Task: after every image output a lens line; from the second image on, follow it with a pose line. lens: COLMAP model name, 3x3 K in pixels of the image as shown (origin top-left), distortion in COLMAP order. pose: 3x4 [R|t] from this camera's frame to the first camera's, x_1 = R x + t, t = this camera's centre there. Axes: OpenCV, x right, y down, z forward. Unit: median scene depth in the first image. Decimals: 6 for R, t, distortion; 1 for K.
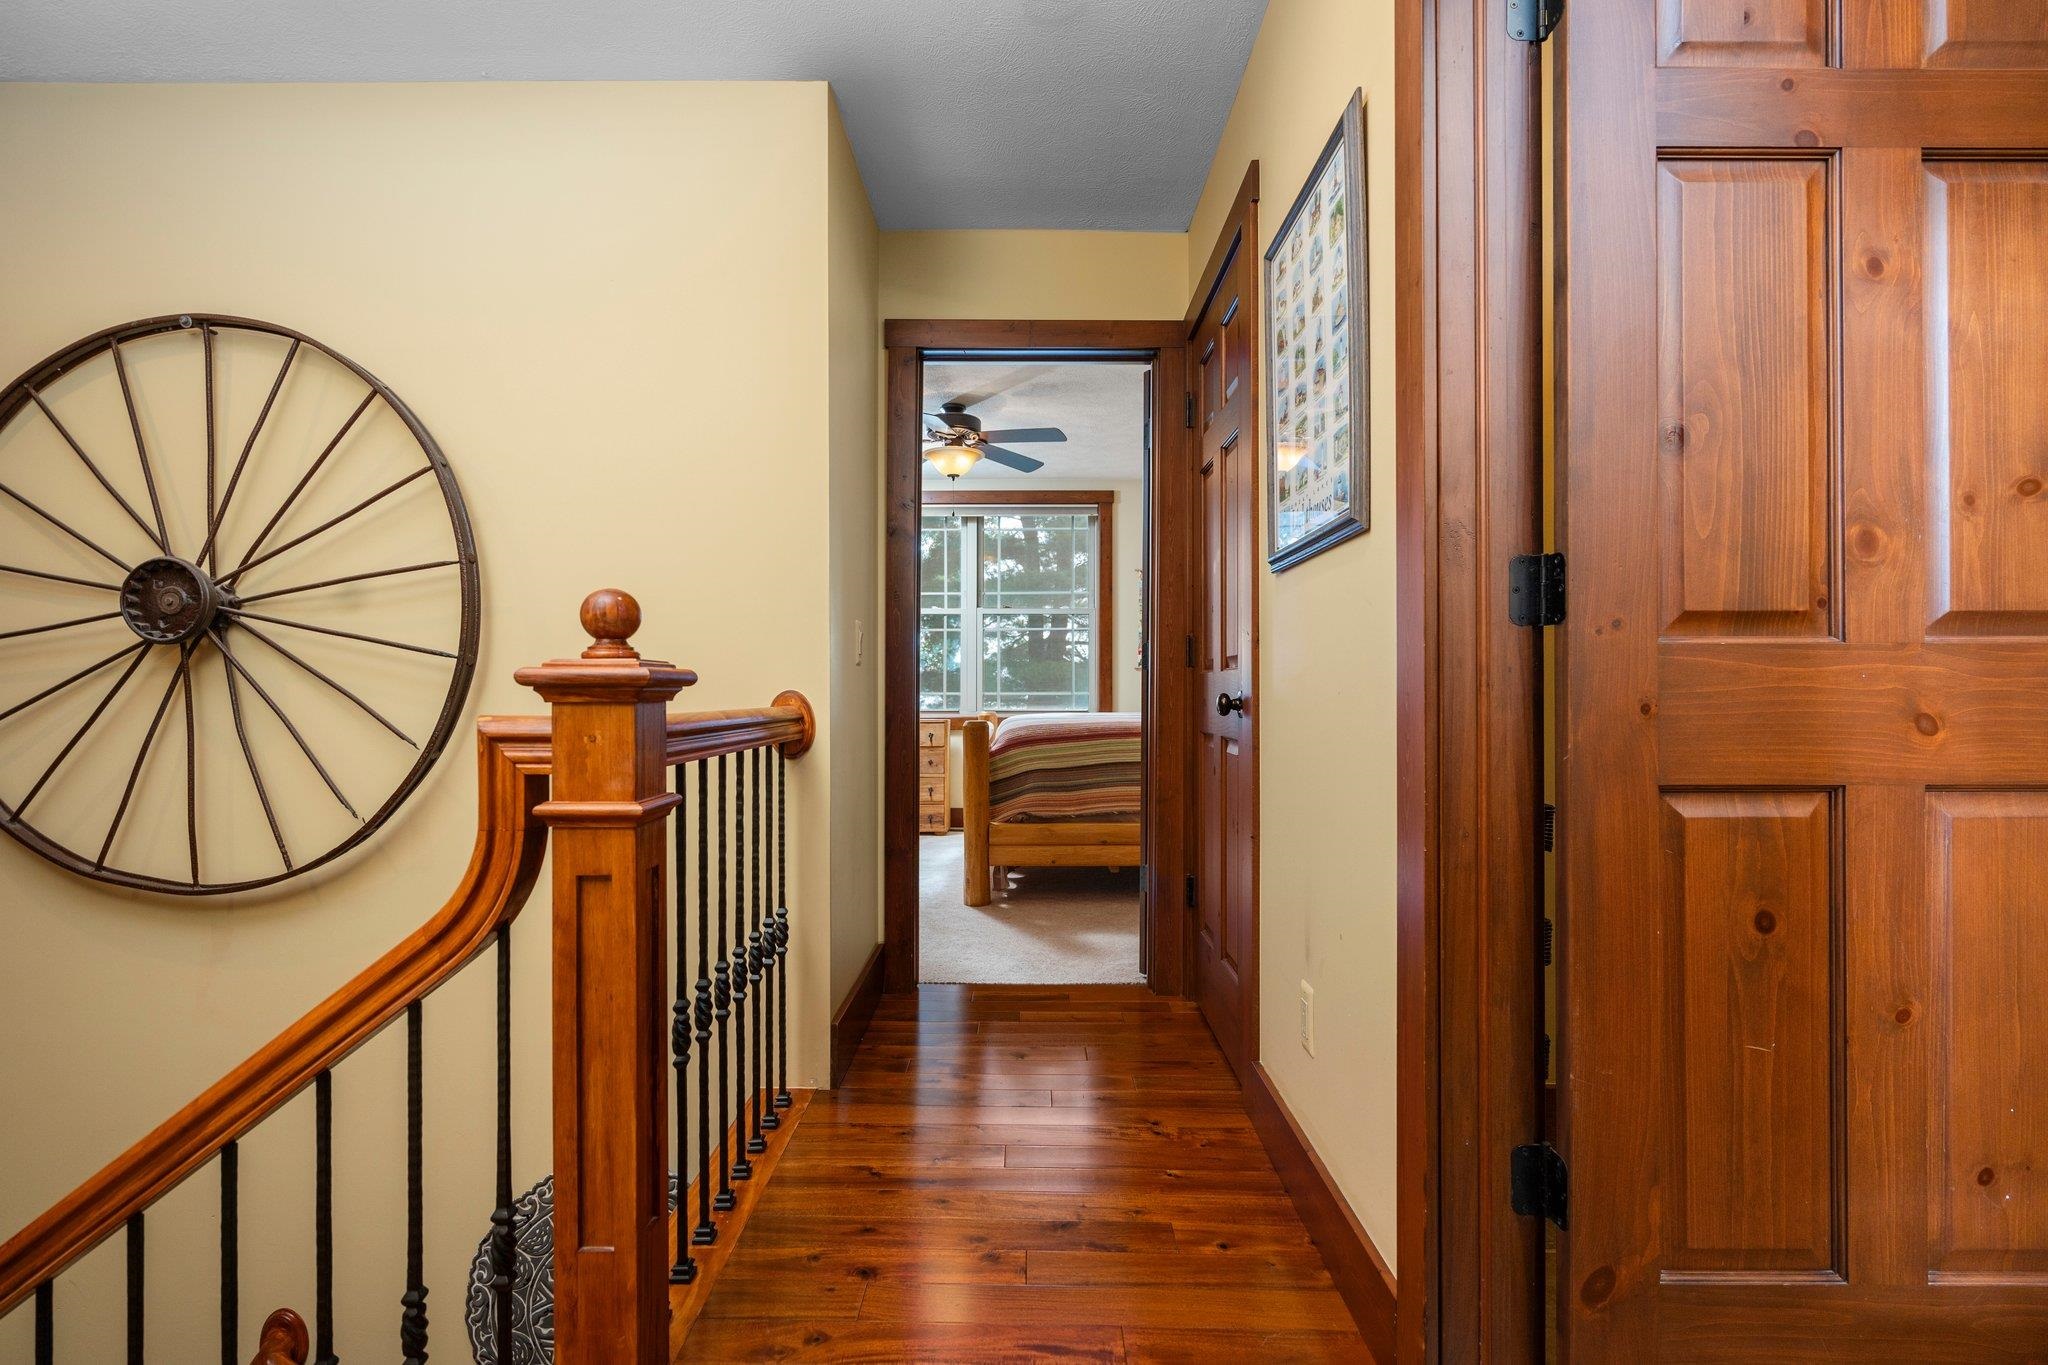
lens RADIAL K [[931.6, 0, 1024.0], [0, 931.6, 682.5], [0, 0, 1]] dist [-0.000004, -0.000030]
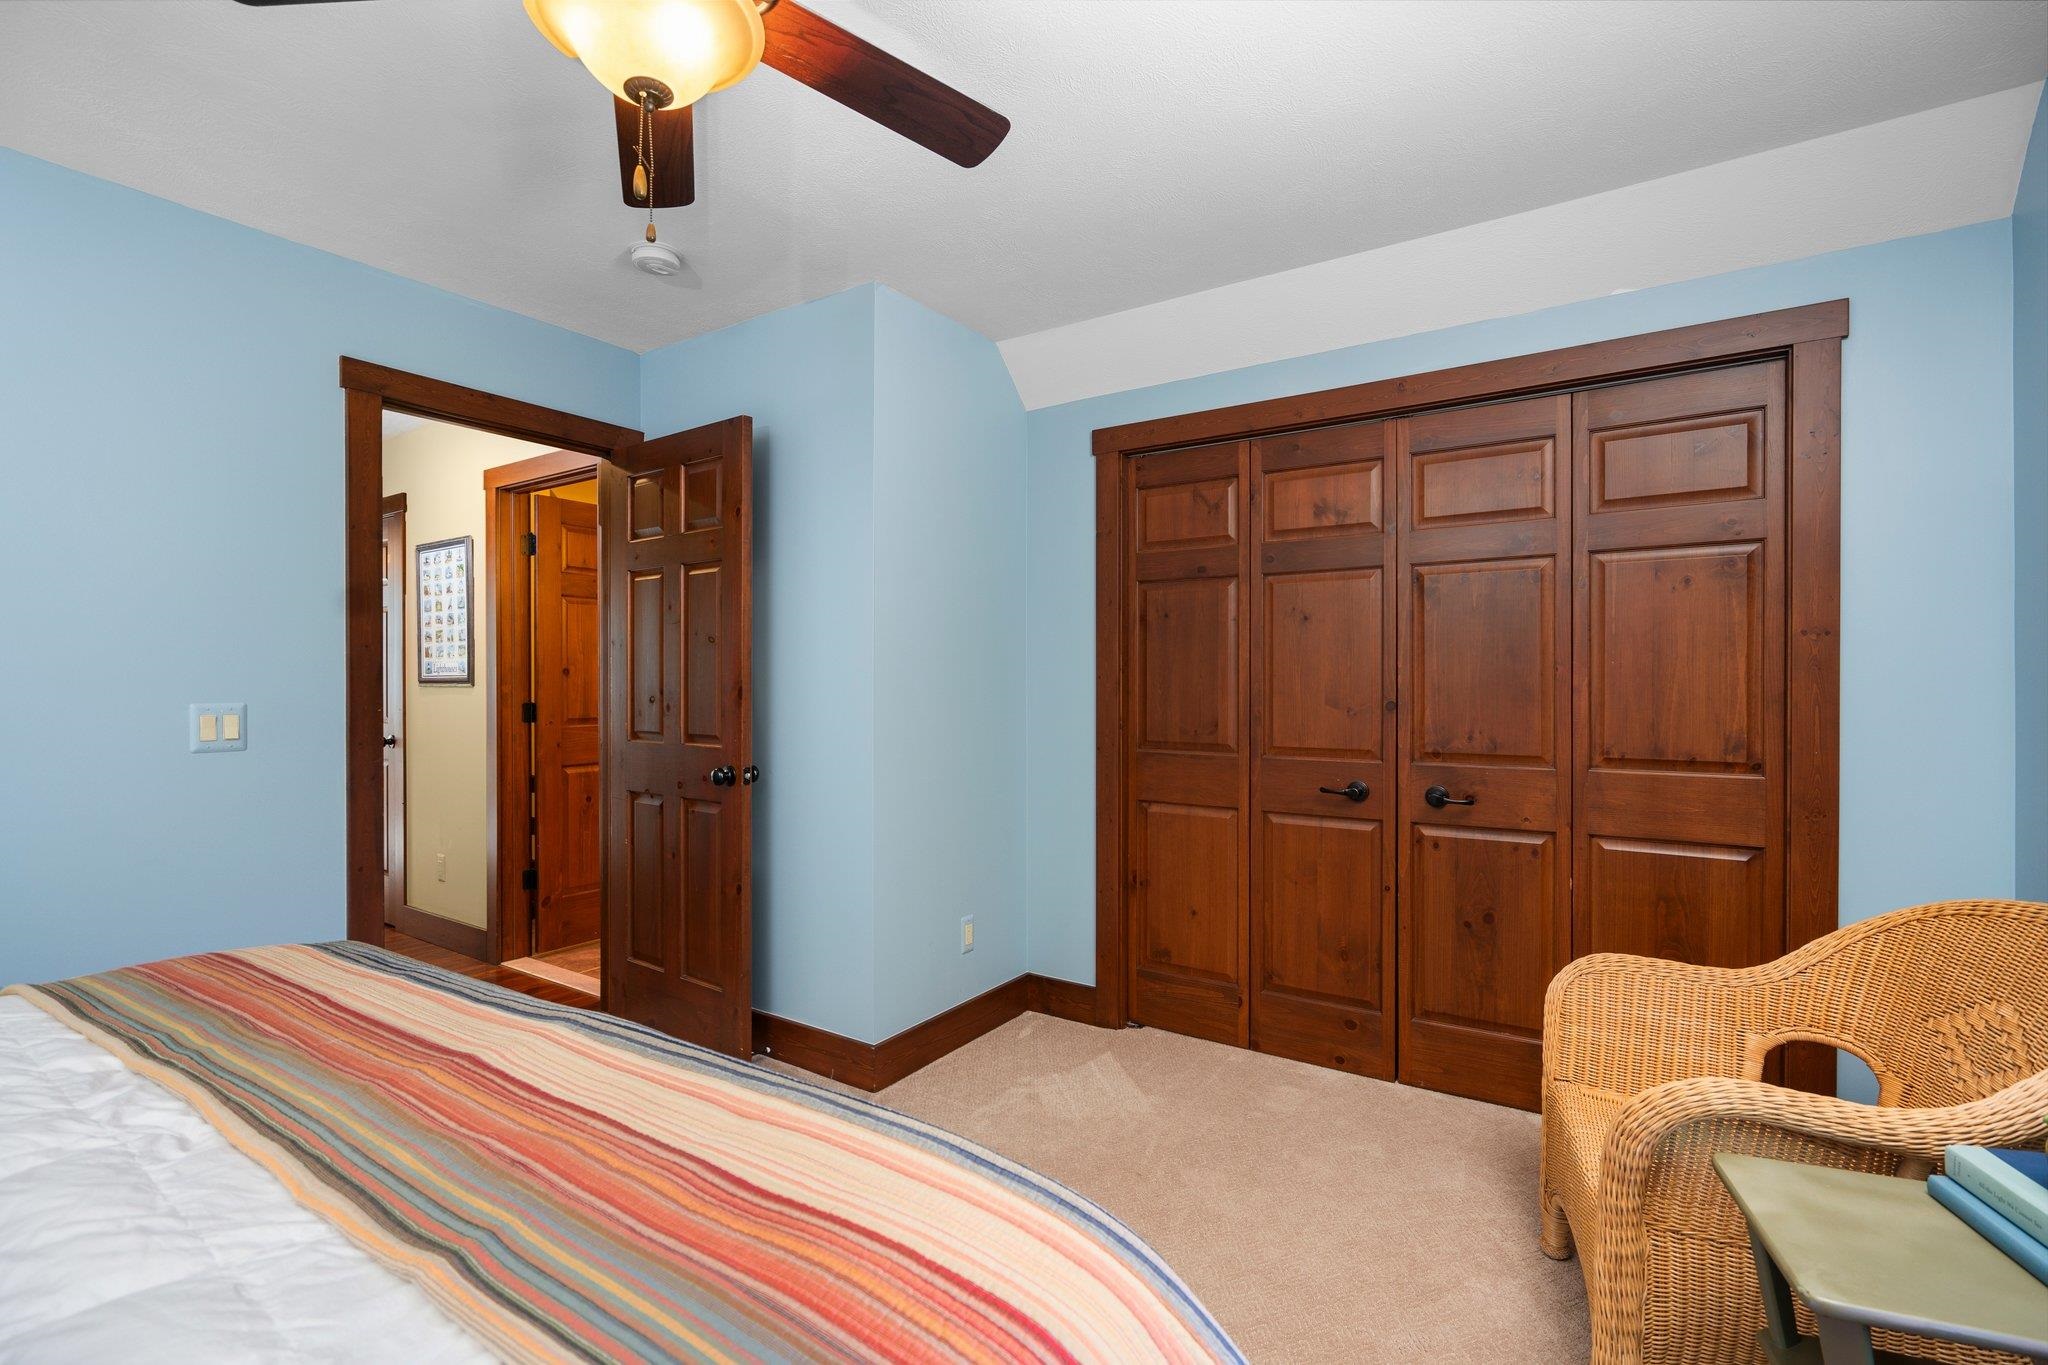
lens RADIAL K [[931.6, 0, 1024.0], [0, 931.6, 682.5], [0, 0, 1]] dist [-0.000004, -0.000030]
pose [[0.548718, -0.002224, 0.836005, -1.412434], [-0.000260, 0.999996, 0.002831, -0.231064], [-0.836008, -0.001771, 0.548715, -2.578977]]
